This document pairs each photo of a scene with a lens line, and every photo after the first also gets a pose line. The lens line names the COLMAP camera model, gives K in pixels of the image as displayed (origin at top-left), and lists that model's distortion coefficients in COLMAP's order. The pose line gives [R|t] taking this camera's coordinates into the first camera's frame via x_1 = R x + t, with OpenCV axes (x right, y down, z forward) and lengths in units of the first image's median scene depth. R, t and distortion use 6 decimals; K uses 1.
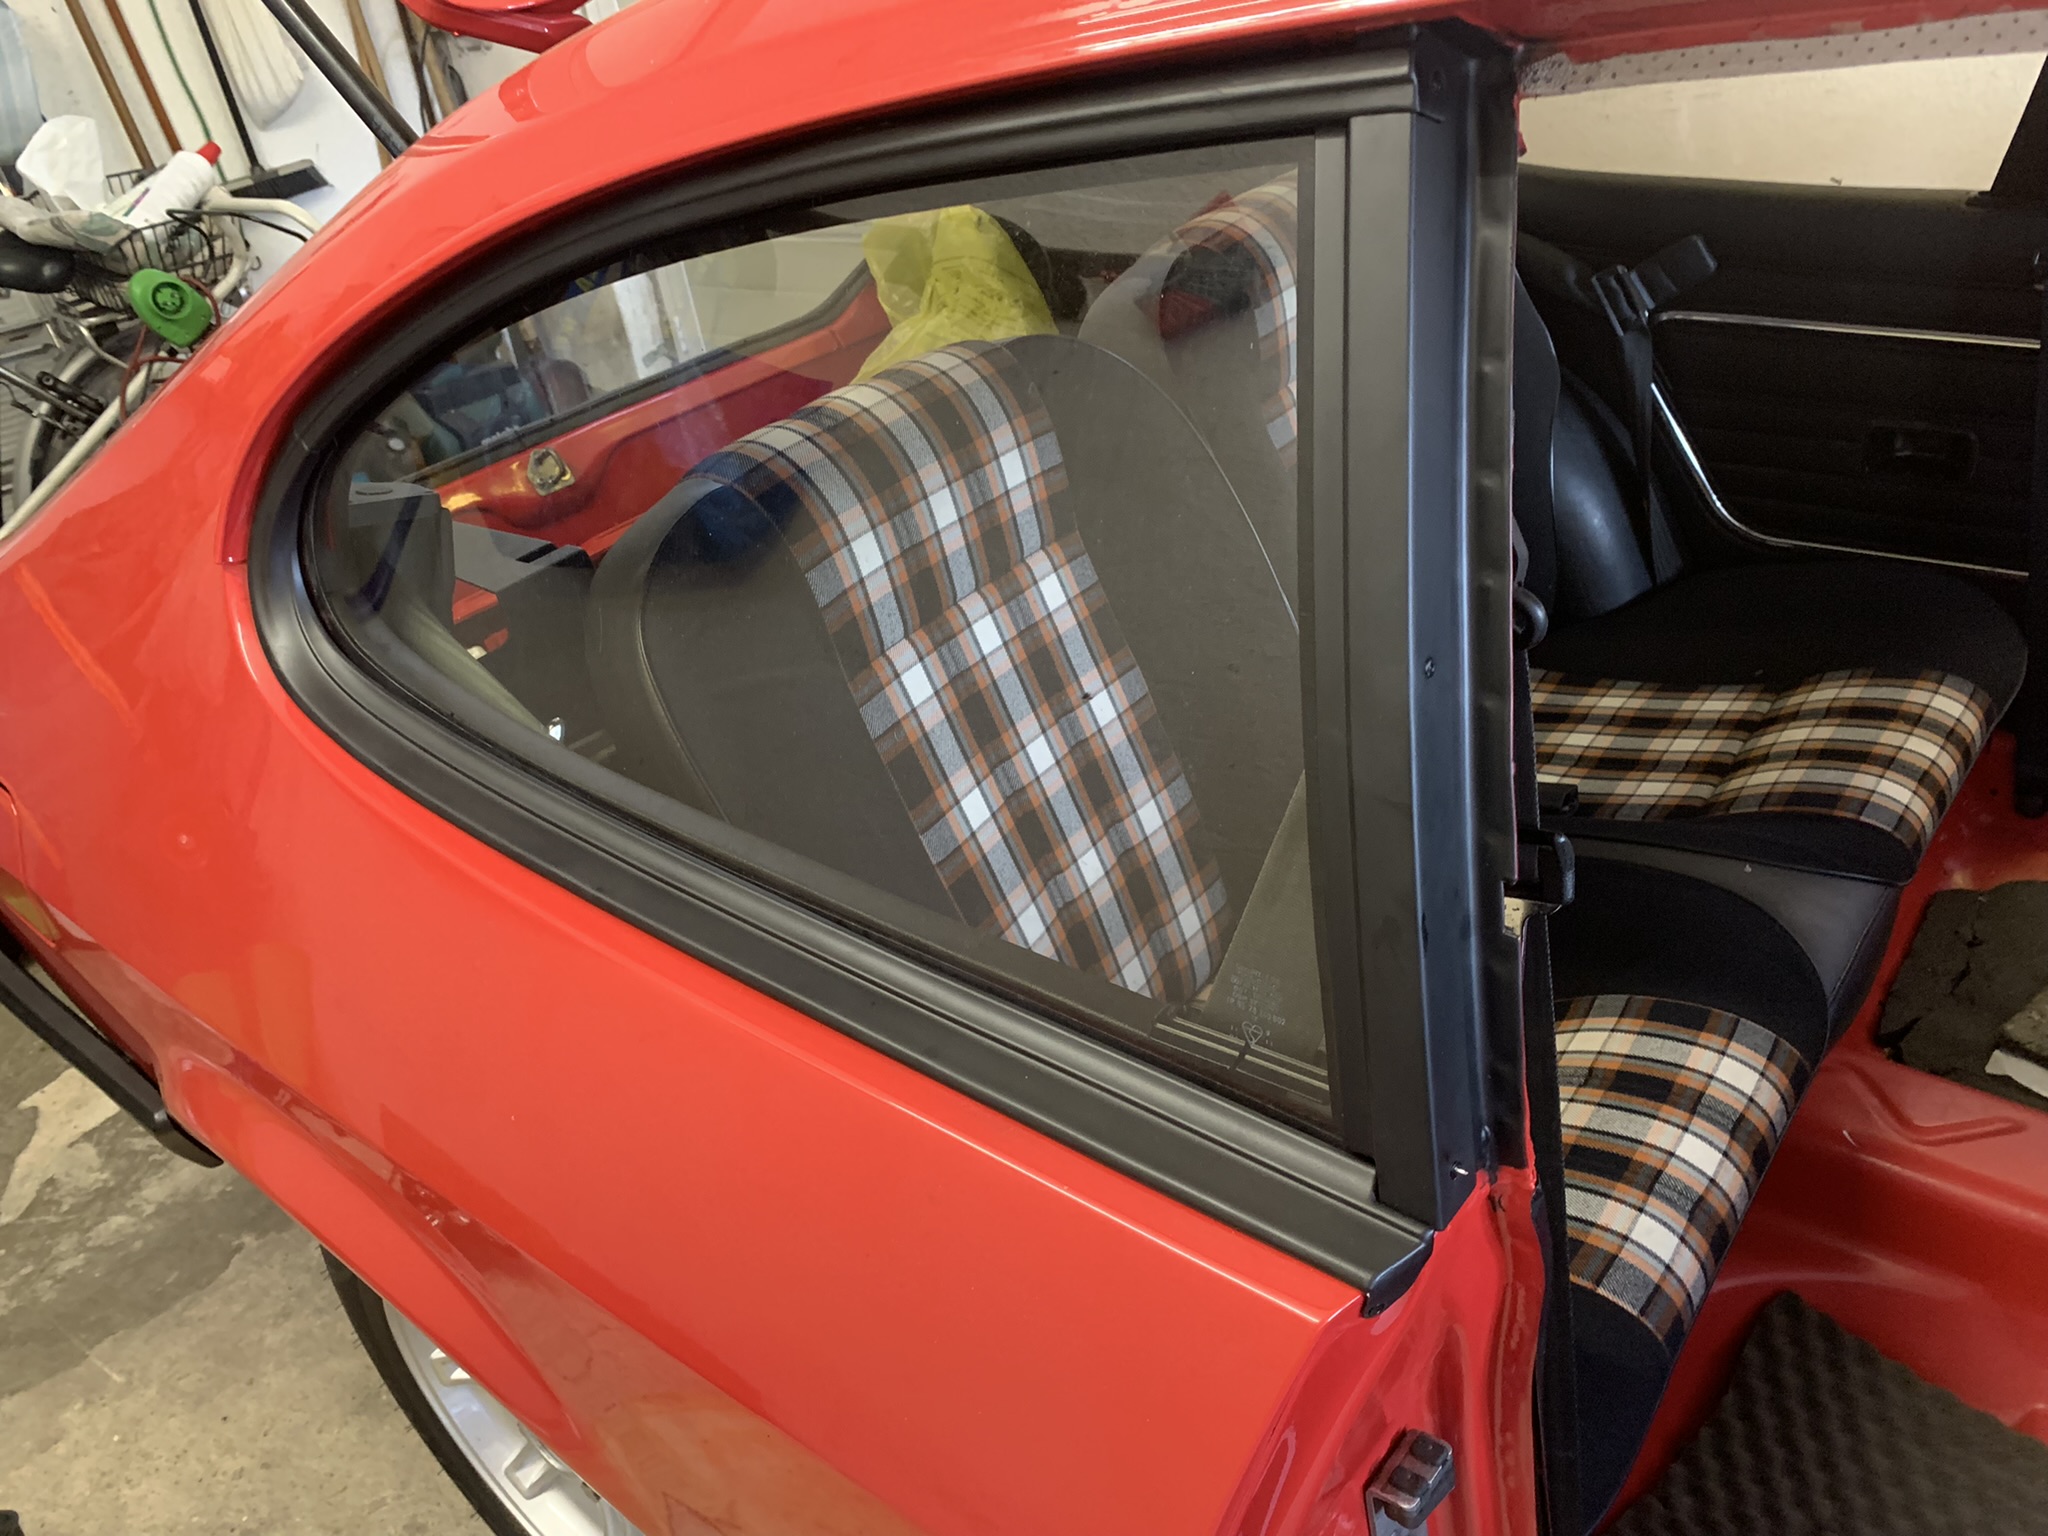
lens RADIAL K [[1519.5, 0, 1030.7], [0, 1519.5, 770.9], [0, 0, 1]] dist [-0.016013, 0.007718]
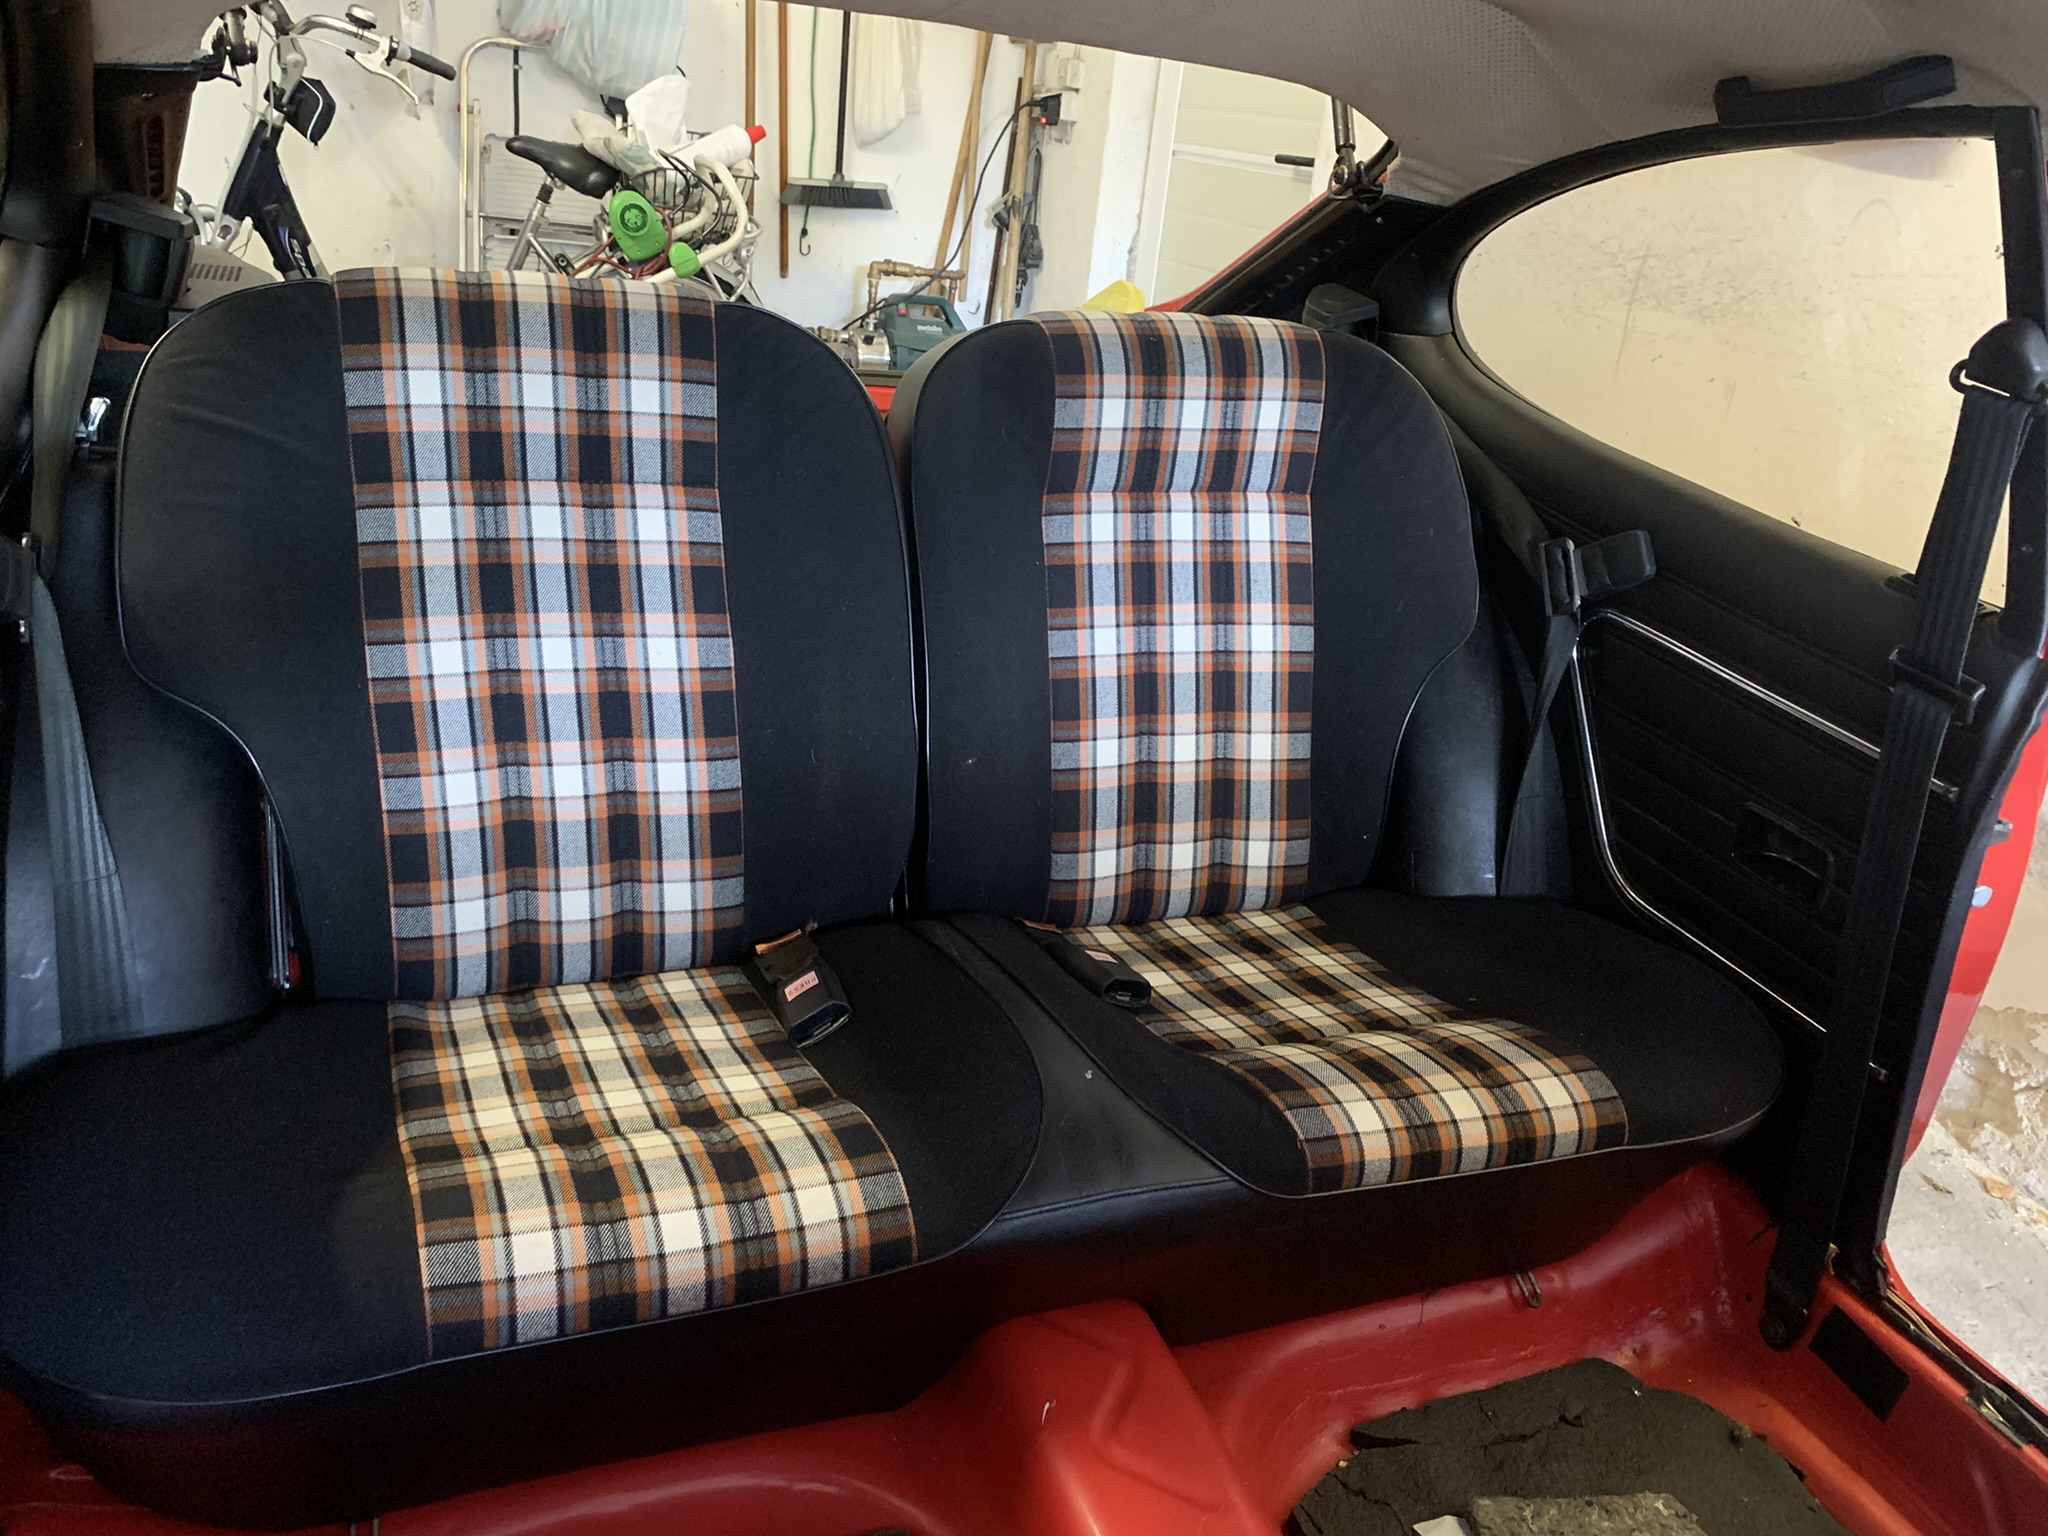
lens RADIAL K [[1519.5, 0, 1027.1], [0, 1519.5, 769.3], [0, 0, 1]] dist [-0.016013, 0.007718]
pose [[0.845128, 0.413207, -0.339144, 0.496786], [-0.451990, 0.891097, -0.040639, -0.031745], [0.285418, 0.187635, 0.939856, 0.090298]]
